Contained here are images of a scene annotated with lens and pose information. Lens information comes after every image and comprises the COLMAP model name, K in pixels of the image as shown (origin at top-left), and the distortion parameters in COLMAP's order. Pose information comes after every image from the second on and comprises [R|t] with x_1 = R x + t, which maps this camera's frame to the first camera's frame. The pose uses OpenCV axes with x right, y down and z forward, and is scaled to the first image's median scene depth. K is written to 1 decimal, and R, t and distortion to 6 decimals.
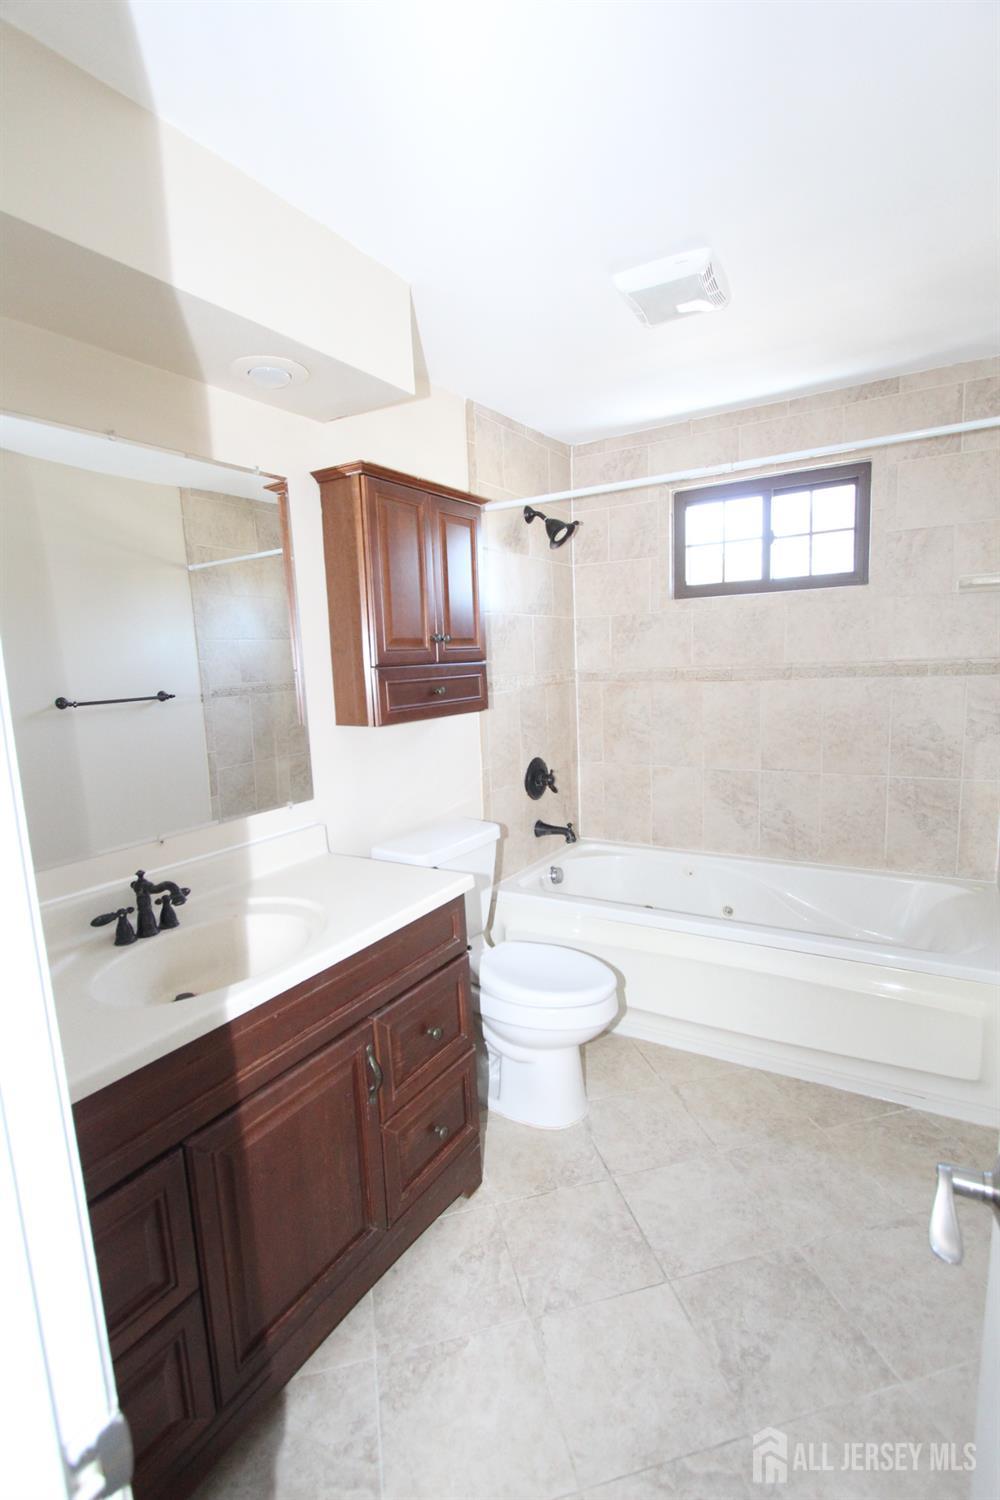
lens RADIAL K [[690.8, 0, 500.3], [0, 690.8, 758.2], [0, 0, 1]] dist [-0.018303, 0.002513]
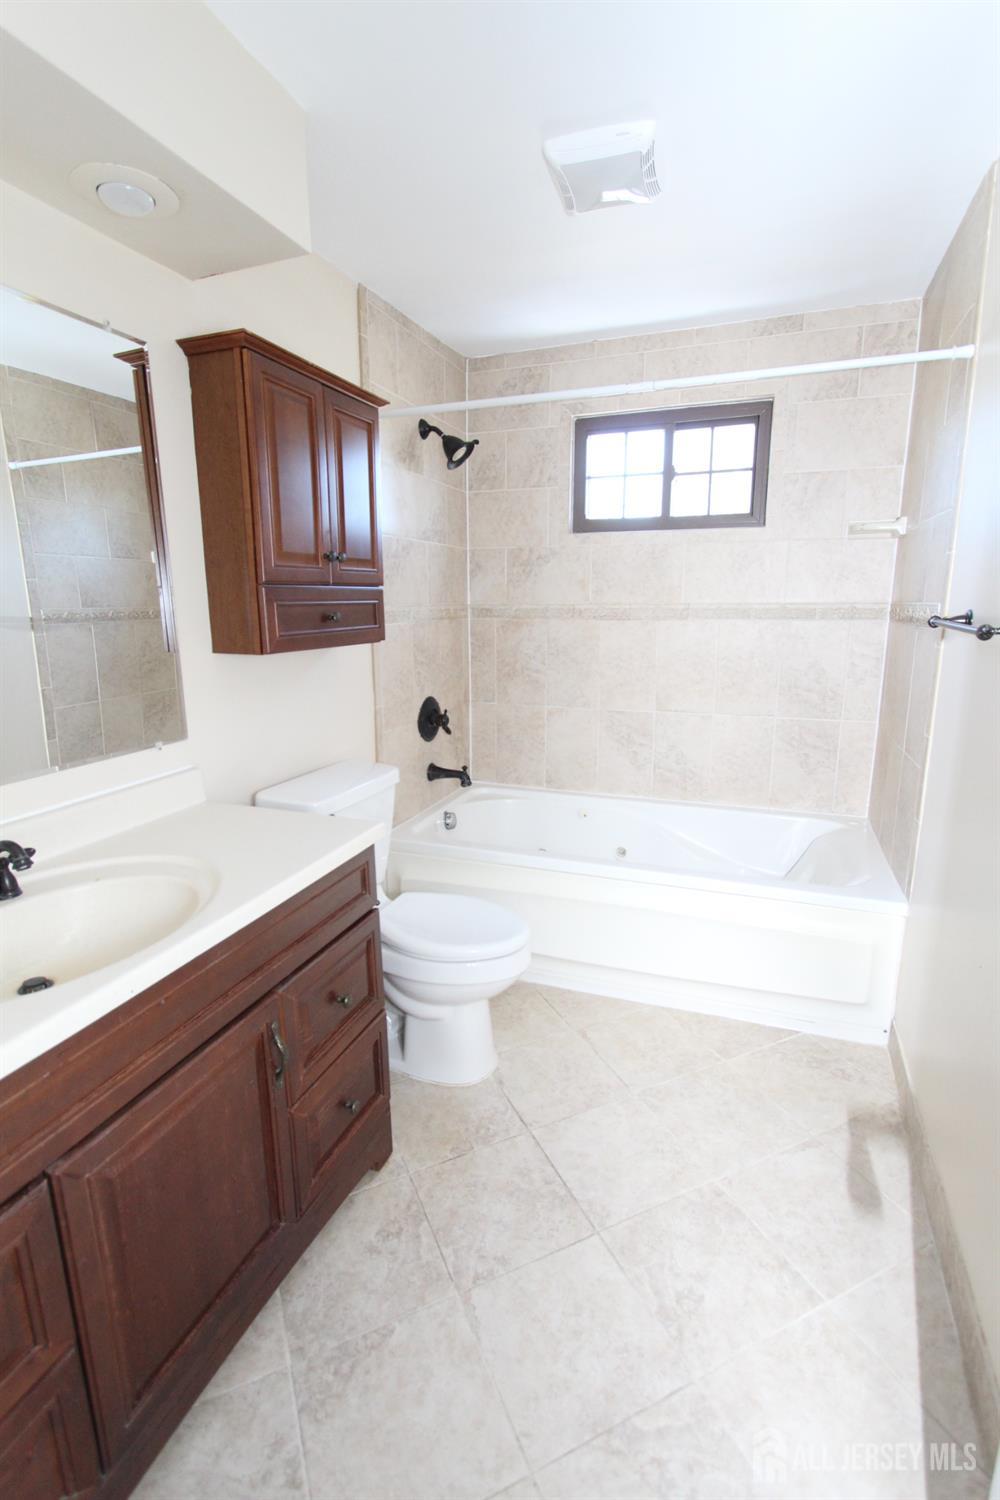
lens RADIAL K [[690.8, 0, 499.3], [0, 690.8, 750.0], [0, 0, 1]] dist [-0.018303, 0.002513]
pose [[0.980983, -0.005736, 0.194008, -0.044620], [-0.007046, 0.997852, 0.065128, 0.011610], [-0.193965, -0.065256, 0.978836, 0.071450]]
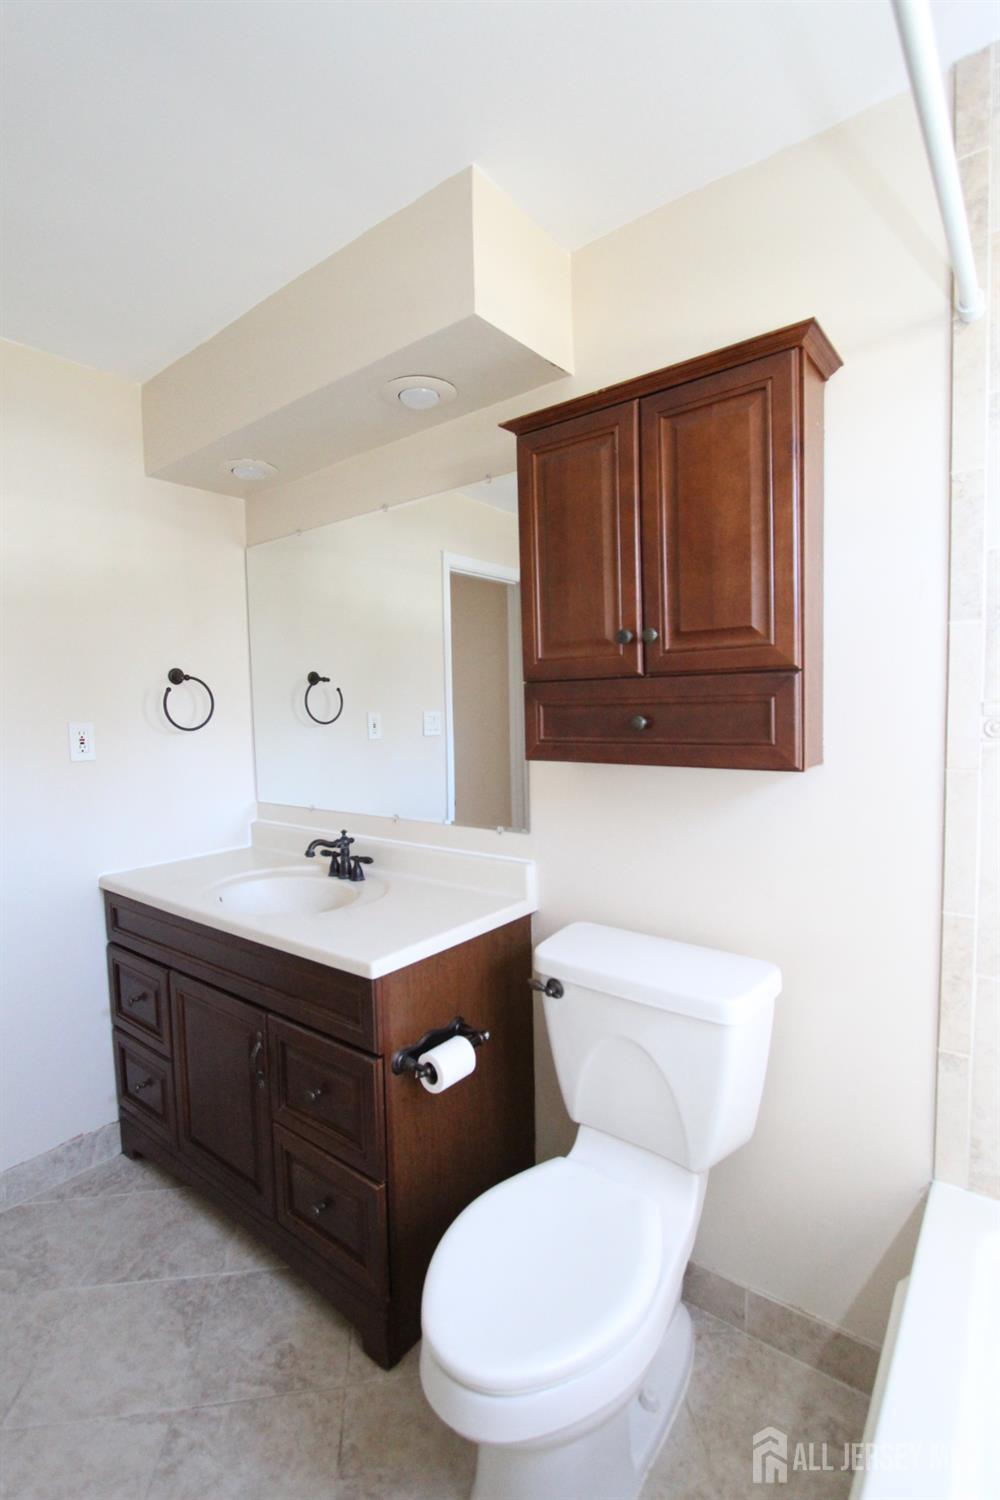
lens RADIAL K [[690.8, 0, 497.3], [0, 690.8, 752.7], [0, 0, 1]] dist [-0.018303, 0.002513]
pose [[-0.103018, 0.117329, -0.987735, 0.443392], [-0.115997, 0.984826, 0.129082, -0.113270], [0.987893, 0.127872, -0.087845, 0.787442]]
